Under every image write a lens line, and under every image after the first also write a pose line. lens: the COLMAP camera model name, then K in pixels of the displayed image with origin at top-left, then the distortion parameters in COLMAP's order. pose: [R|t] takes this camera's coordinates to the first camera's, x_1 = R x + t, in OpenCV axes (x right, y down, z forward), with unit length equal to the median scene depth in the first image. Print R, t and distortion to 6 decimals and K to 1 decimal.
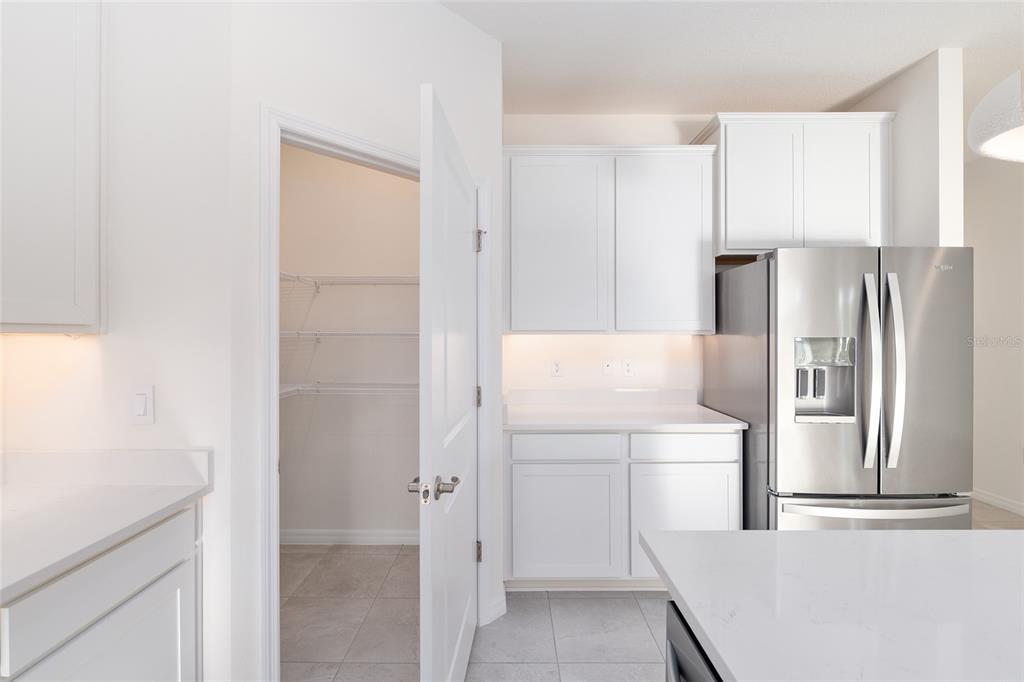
lens RADIAL K [[441.6, 0, 513.8], [0, 441.6, 335.2], [0, 0, 1]] dist [0.004216, 0.000199]
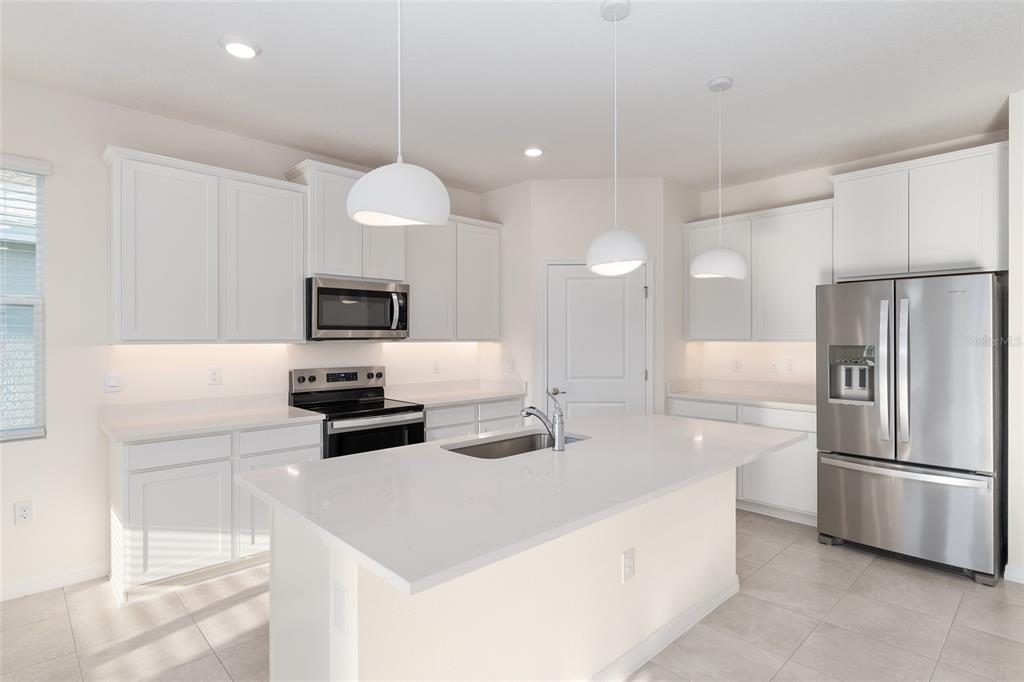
lens RADIAL K [[527.2, 0, 512.0], [0, 527.2, 338.8], [0, 0, 1]] dist [-0.001025, -0.000045]
pose [[0.687570, 0.001007, -0.726117, 1.743108], [0.000921, 0.999997, 0.002258, -0.028506], [0.726117, -0.002221, 0.687567, -1.430303]]
